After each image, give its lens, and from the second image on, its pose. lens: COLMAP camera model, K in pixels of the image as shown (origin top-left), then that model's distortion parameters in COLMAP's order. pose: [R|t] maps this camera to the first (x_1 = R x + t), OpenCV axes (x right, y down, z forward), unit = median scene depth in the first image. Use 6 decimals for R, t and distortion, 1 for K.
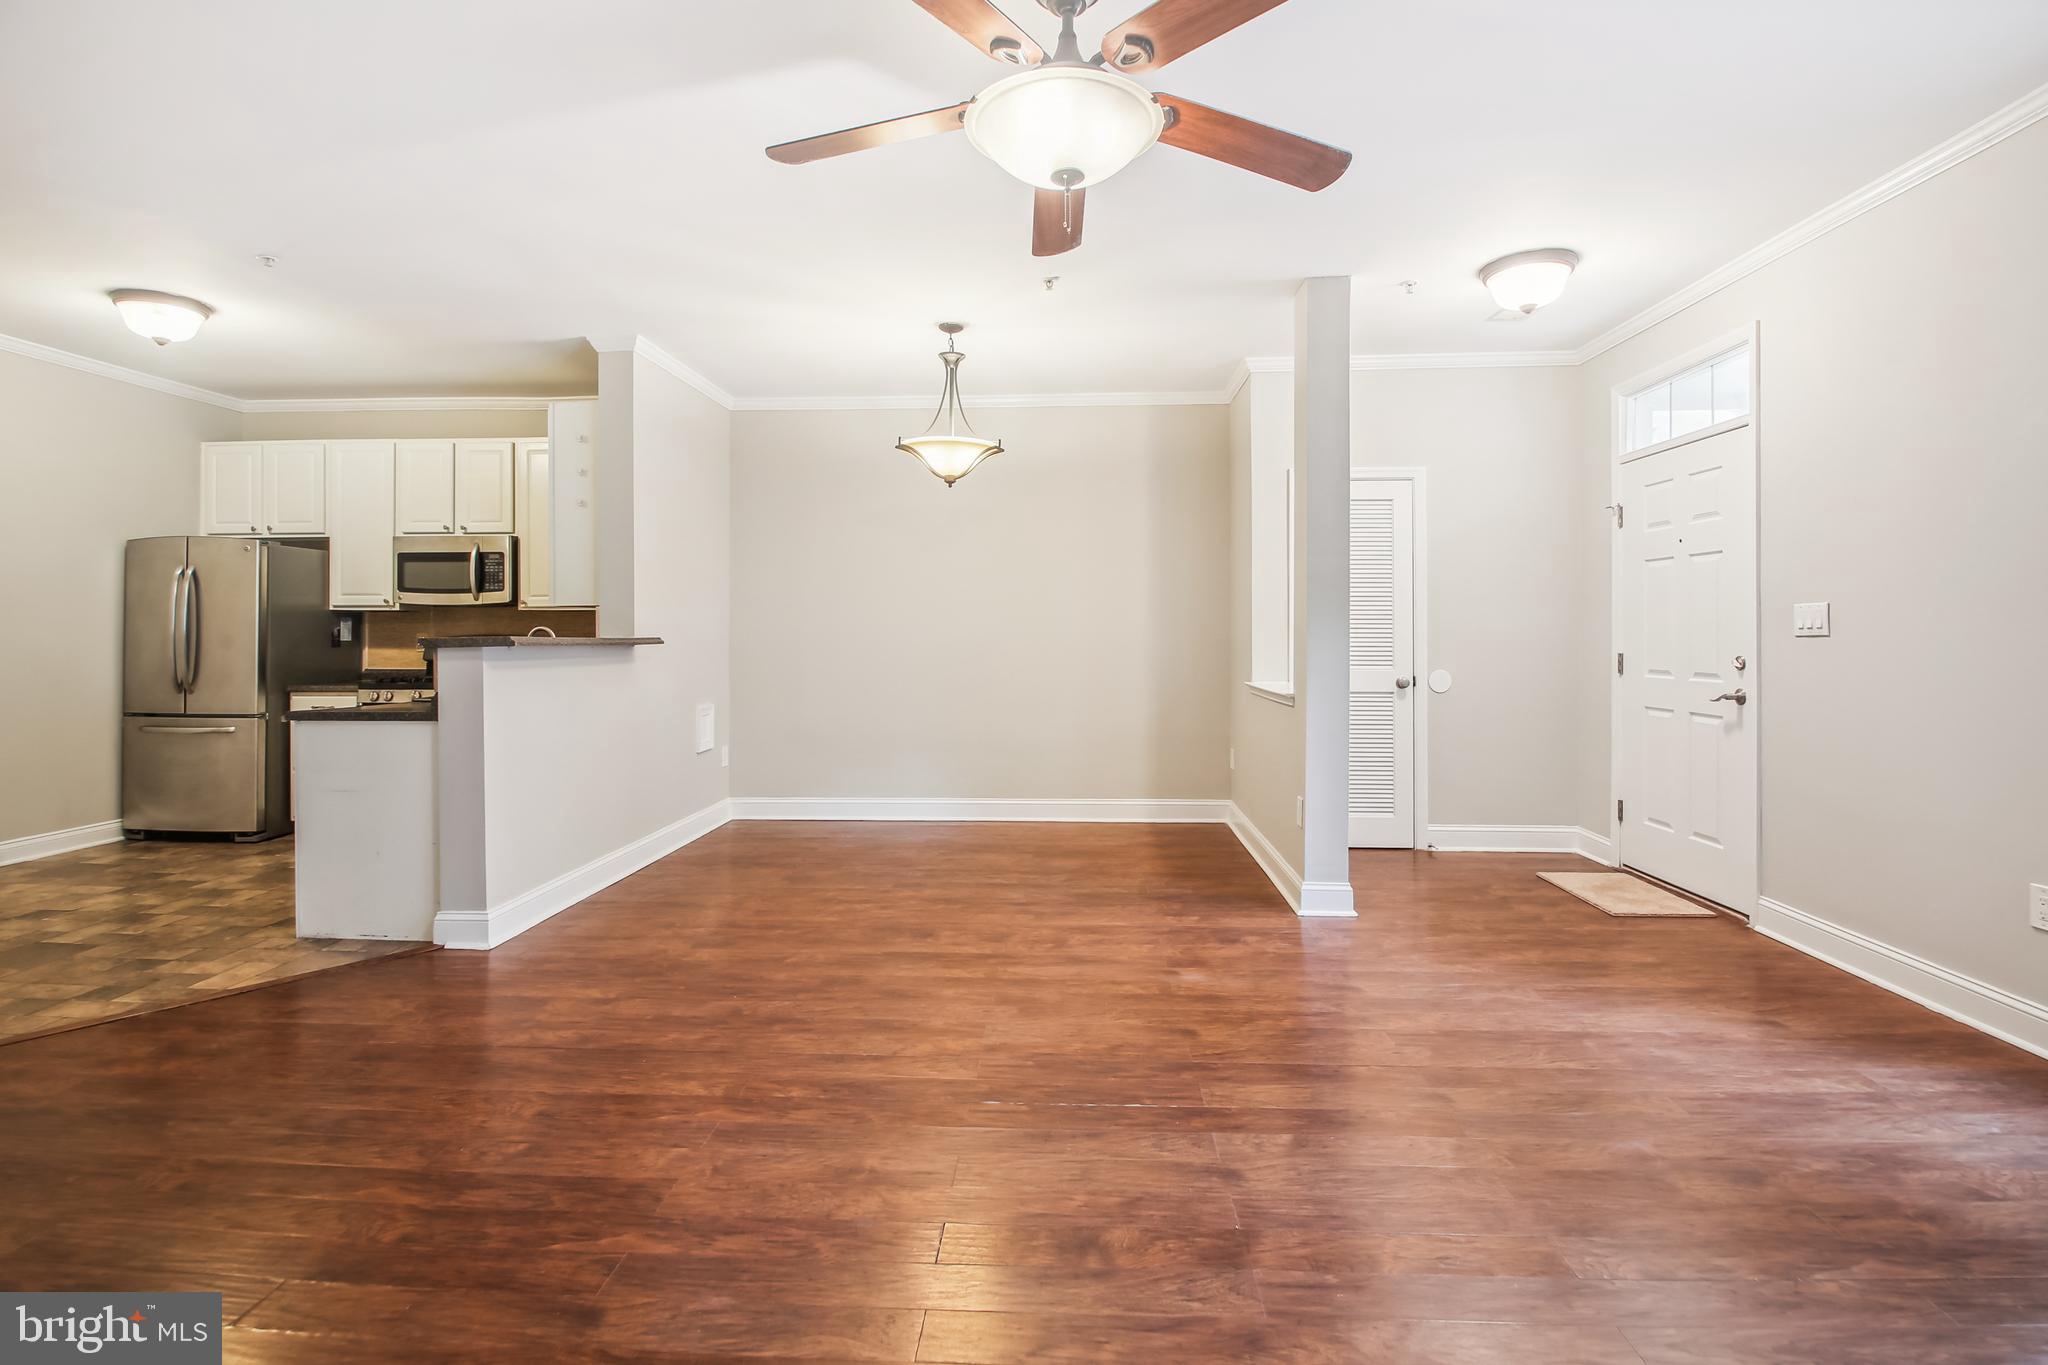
lens RADIAL K [[939.4, 0, 1031.1], [0, 939.4, 618.7], [0, 0, 1]] dist [-0.003963, -0.009988]
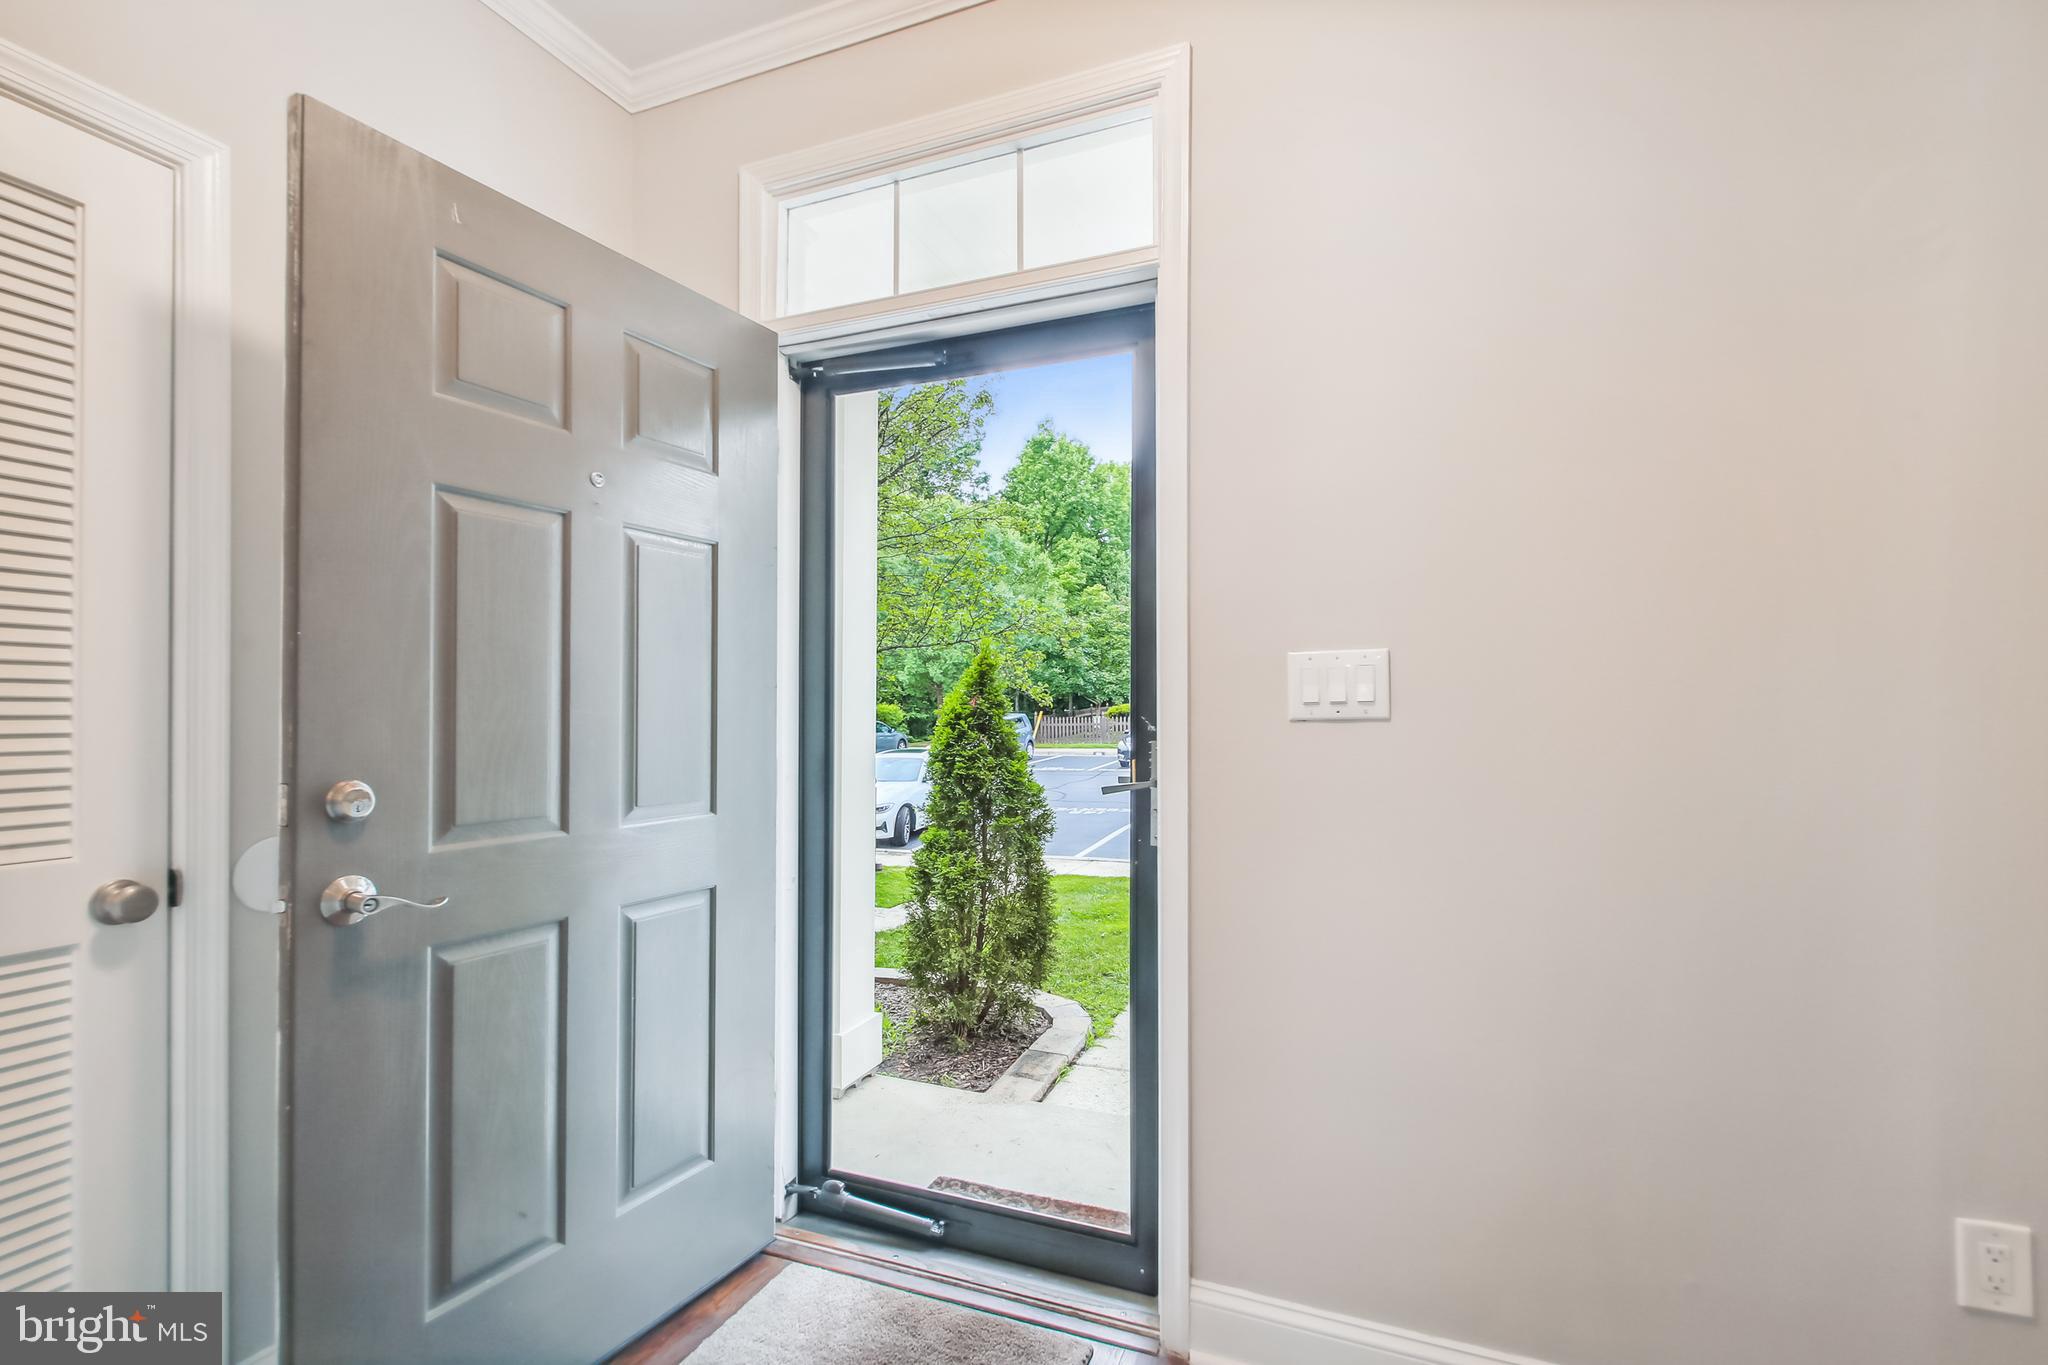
lens RADIAL K [[914.9, 0, 1021.5], [0, 914.9, 674.3], [0, 0, 1]] dist [-0.007200, -0.008516]
pose [[0.328361, 0.028863, 0.944111, 0.282152], [-0.014289, 0.999570, -0.025589, 0.007691], [-0.944444, -0.005088, 0.328633, 0.801693]]
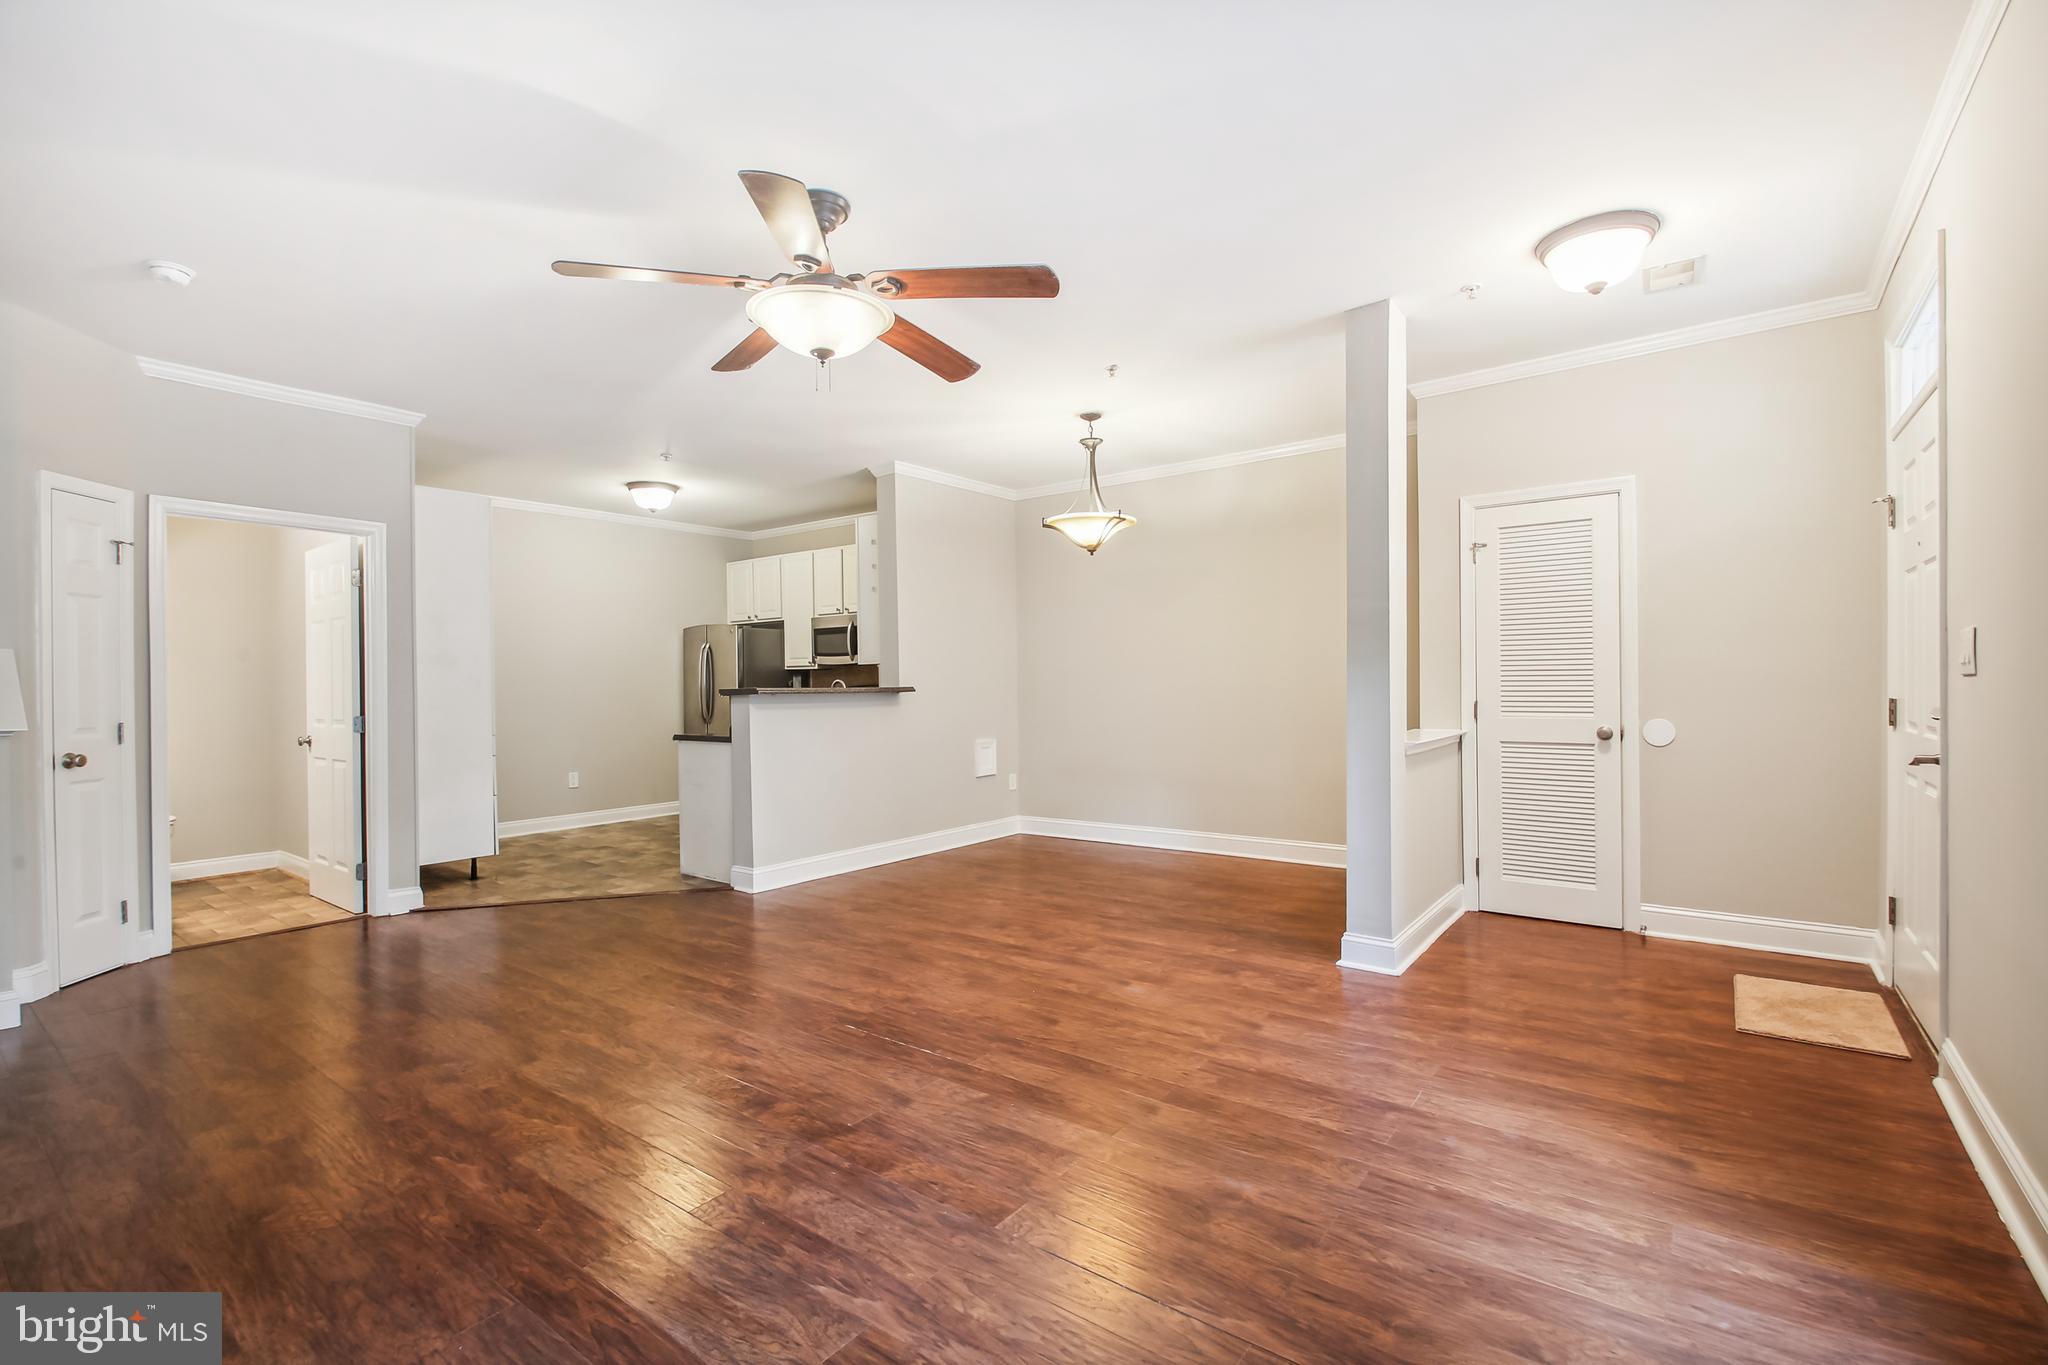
lens RADIAL K [[907.2, 0, 1024.2], [0, 907.2, 677.8], [0, 0, 1]] dist [-0.001065, -0.007740]
pose [[0.824967, -0.012893, -0.565034, 0.505473], [0.021625, 0.999728, 0.008761, -0.000875], [0.564767, -0.019446, 0.825021, 0.031435]]
